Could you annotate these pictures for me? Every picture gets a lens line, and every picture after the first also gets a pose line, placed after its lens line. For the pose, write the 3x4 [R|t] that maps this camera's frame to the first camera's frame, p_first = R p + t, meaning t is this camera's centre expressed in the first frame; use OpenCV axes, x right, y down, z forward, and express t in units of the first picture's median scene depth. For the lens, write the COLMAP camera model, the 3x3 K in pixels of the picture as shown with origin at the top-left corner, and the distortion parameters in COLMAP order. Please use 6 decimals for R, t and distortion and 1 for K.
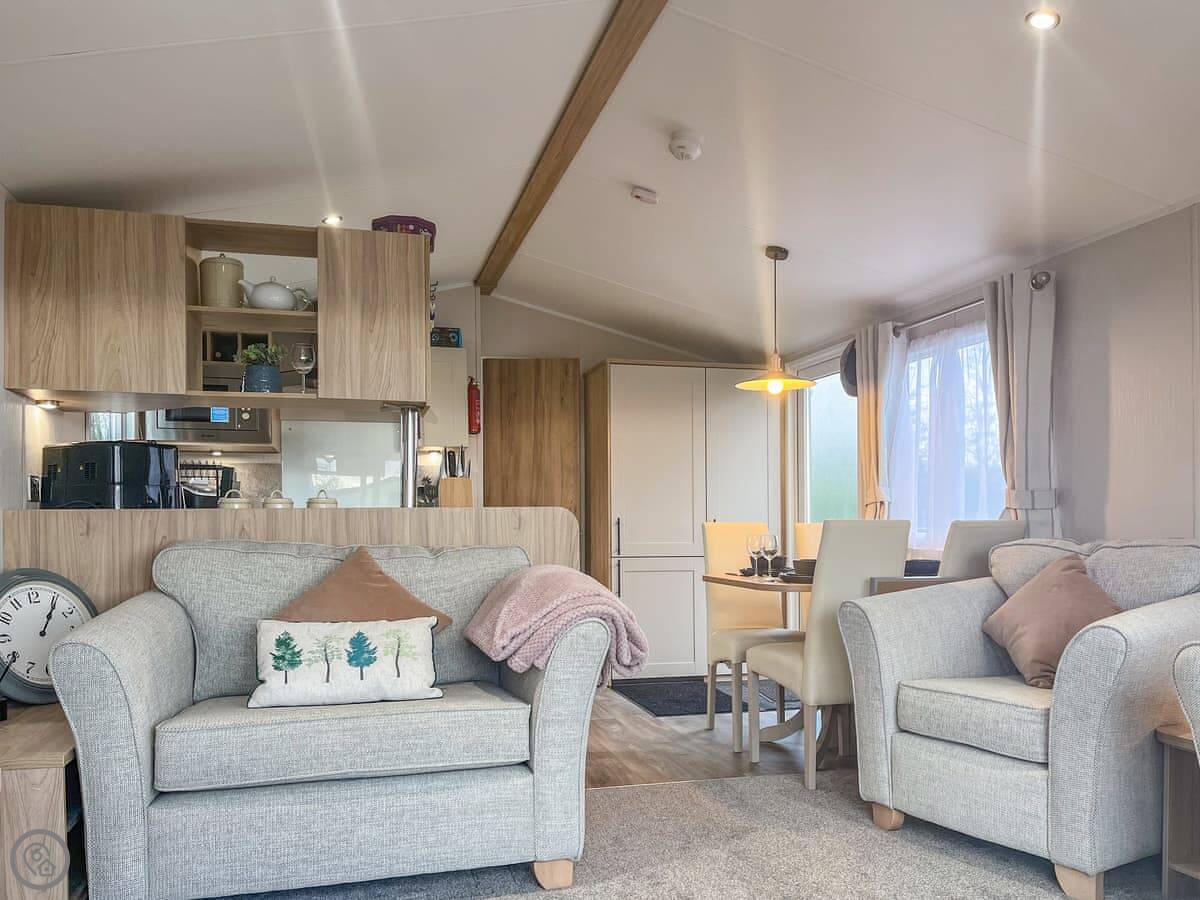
lens RADIAL K [[957.5, 0, 599.3], [0, 957.5, 475.3], [0, 0, 1]] dist [0.015959, 0.004060]
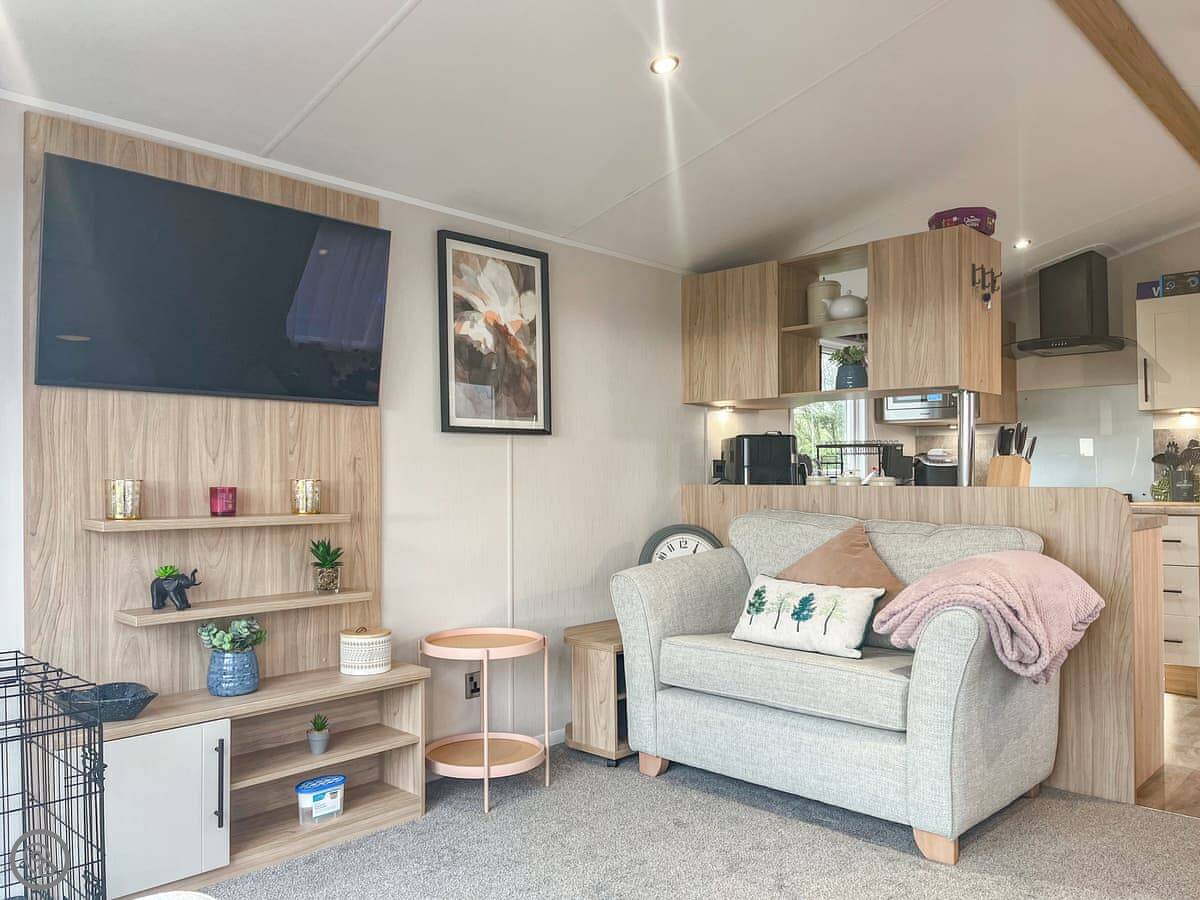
lens RADIAL K [[901.0, 0, 600.0], [0, 901.0, 450.0], [0, 0, 1]] dist [0.016565, -0.002927]
pose [[0.503712, -0.018350, -0.863677, 0.562921], [0.041324, 0.999142, 0.002872, -0.029379], [0.862883, -0.037137, 0.504038, 0.186524]]
